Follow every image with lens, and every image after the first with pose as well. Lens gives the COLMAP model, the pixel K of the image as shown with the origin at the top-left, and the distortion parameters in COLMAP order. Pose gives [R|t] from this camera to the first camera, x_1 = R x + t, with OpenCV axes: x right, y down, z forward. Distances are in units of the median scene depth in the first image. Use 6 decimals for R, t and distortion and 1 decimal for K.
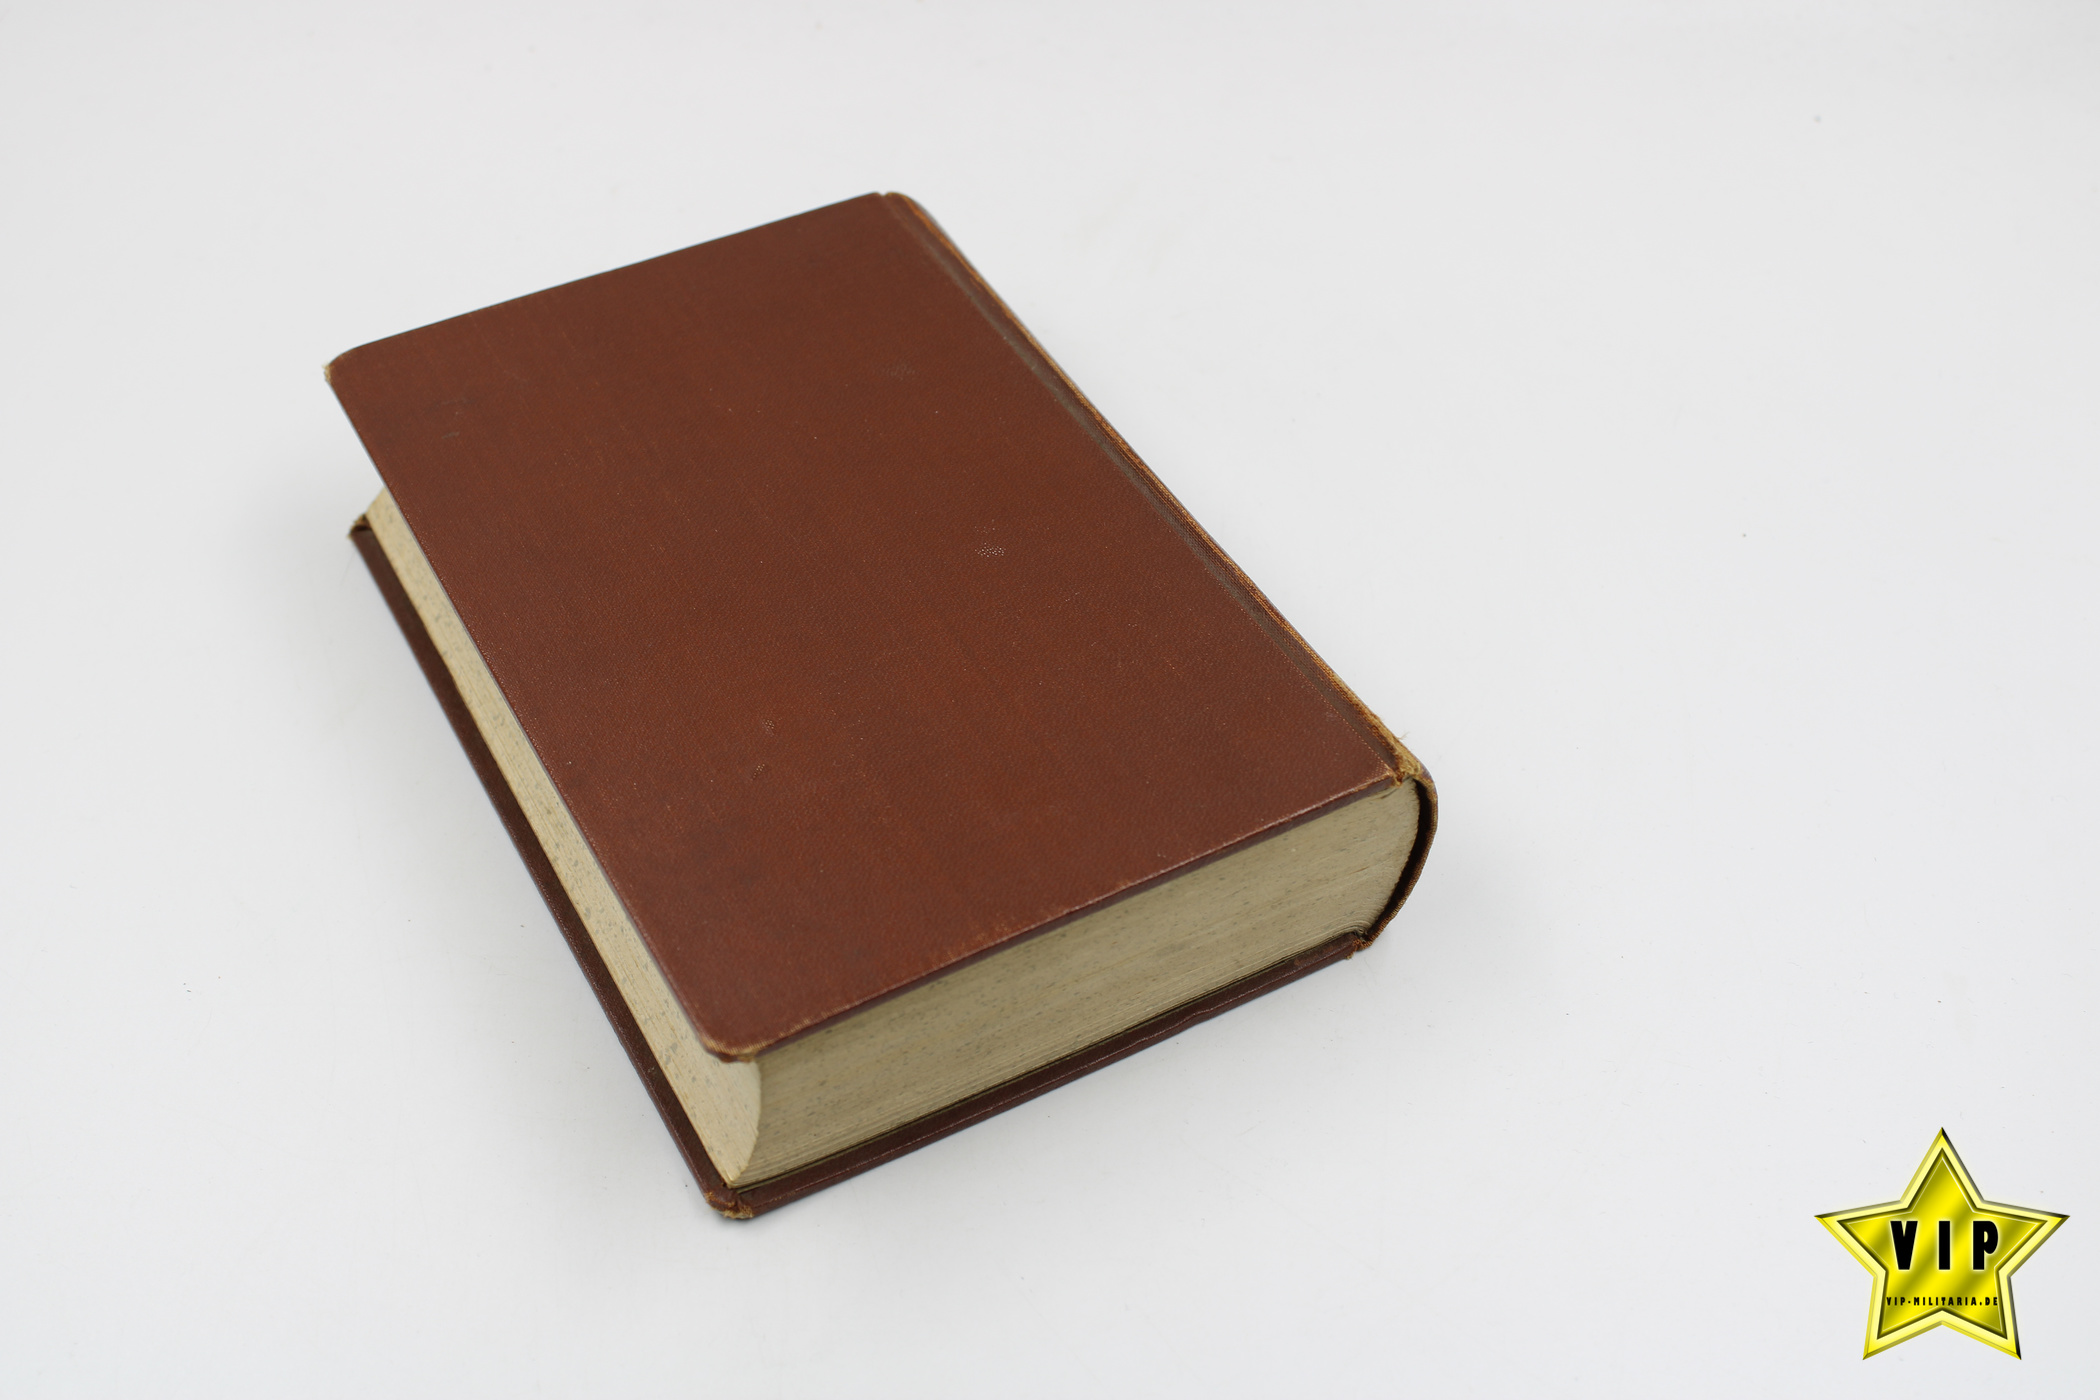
lens RADIAL K [[2719.2, 0, 1050.0], [0, 2719.2, 700.0], [0, 0, 1]] dist [0.008577, 0.002316]
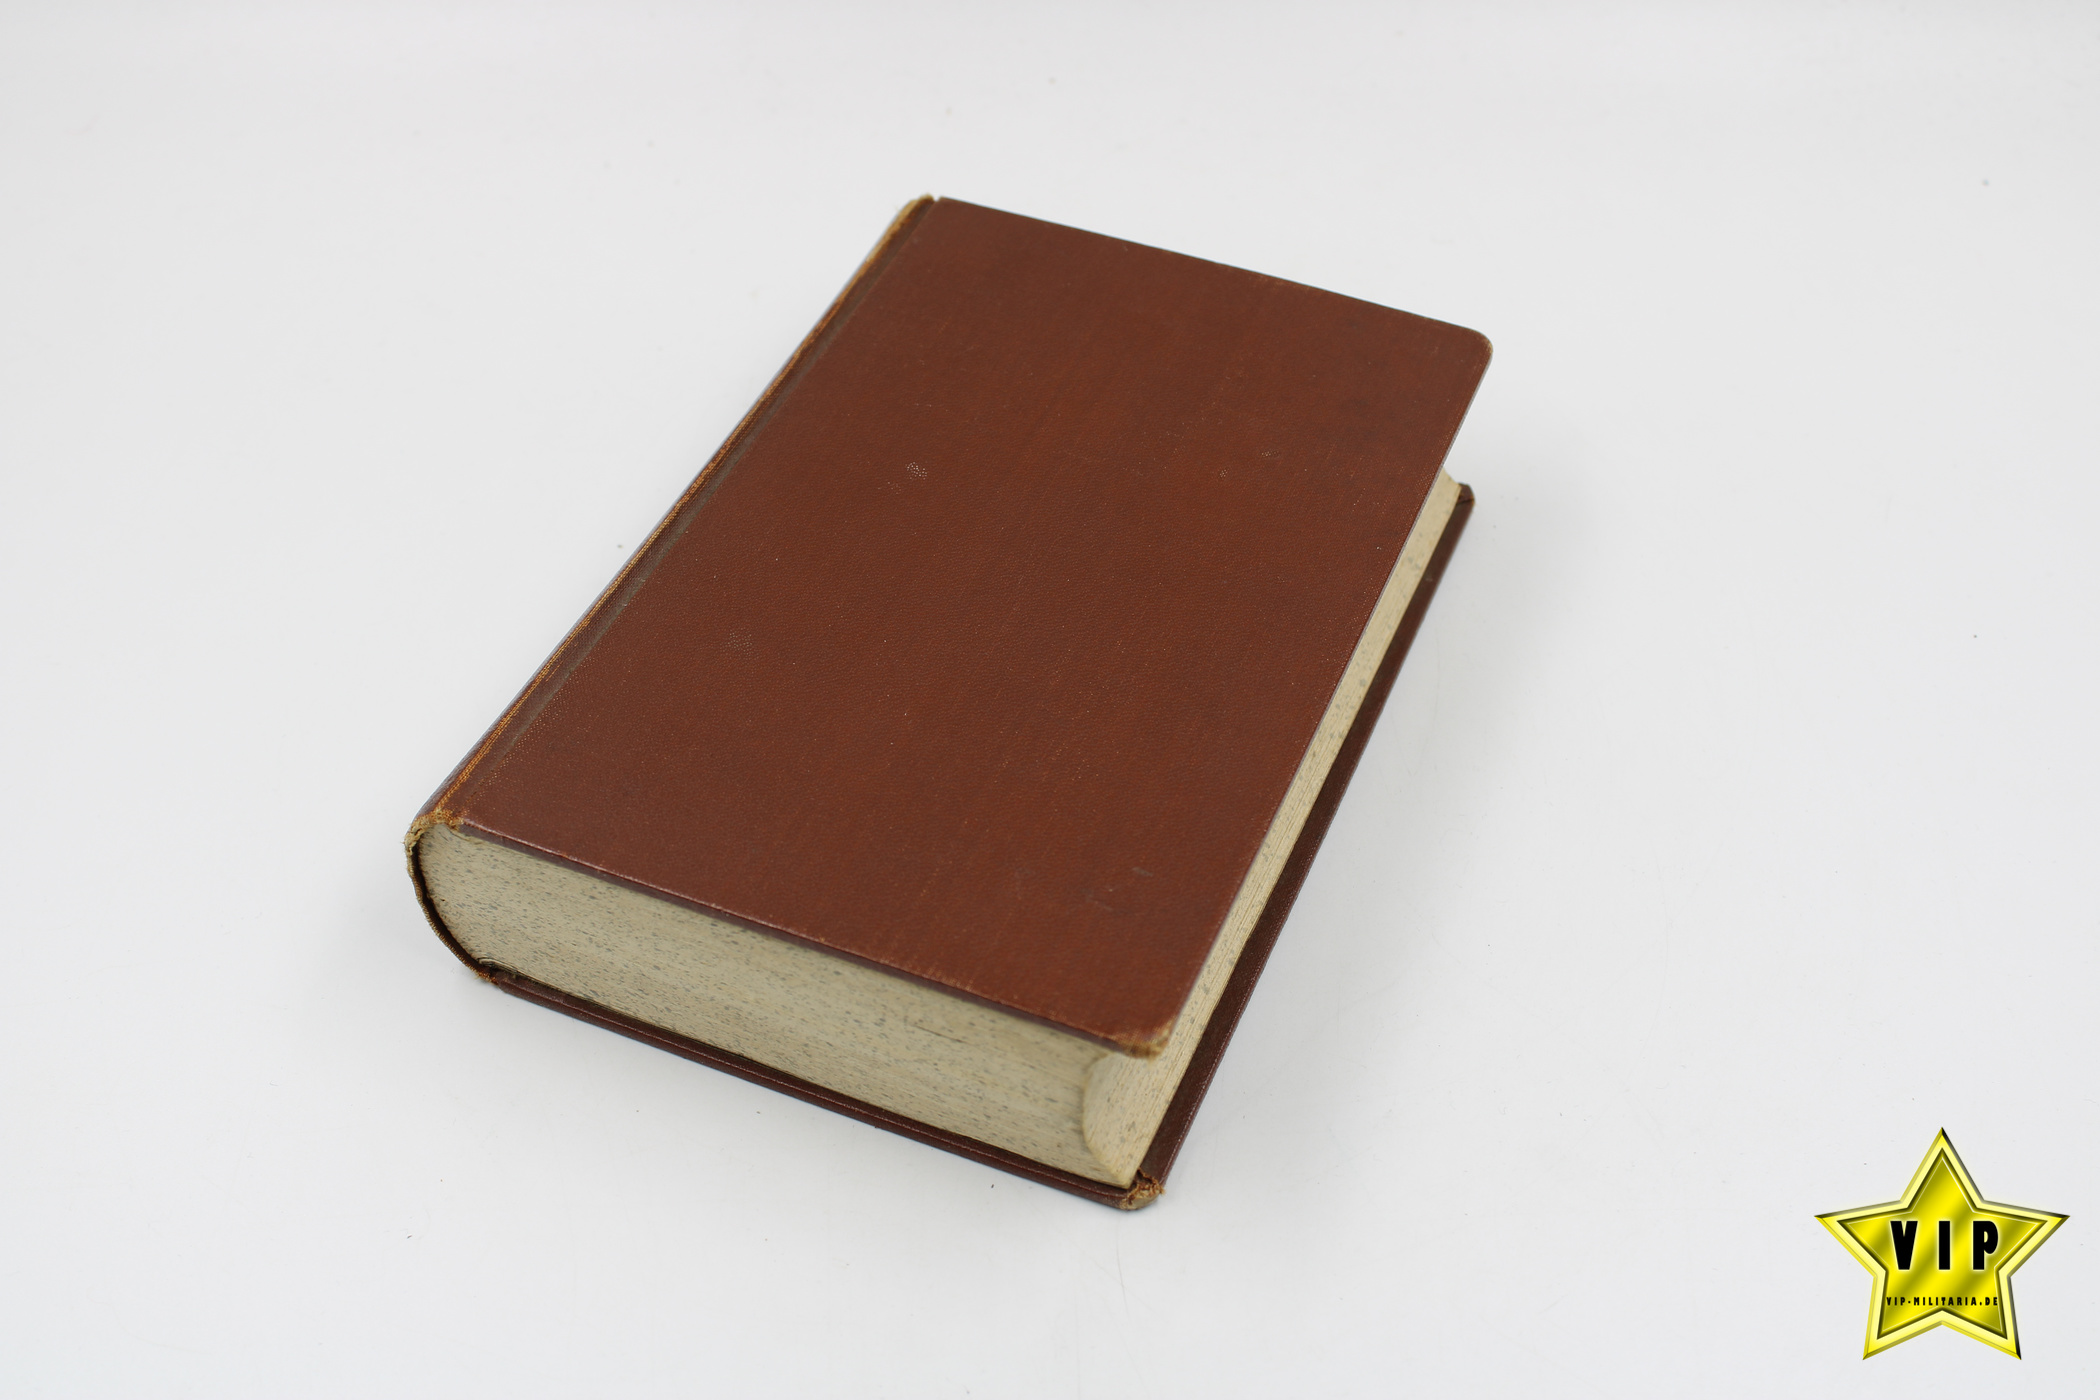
lens RADIAL K [[2719.2, 0, 1050.0], [0, 2719.2, 700.0], [0, 0, 1]] dist [0.008577, 0.002316]
pose [[-0.664957, -0.512313, 0.543477, -0.650797], [0.483006, 0.260052, 0.836109, -0.856952], [-0.569682, 0.818479, 0.074527, 0.935160]]
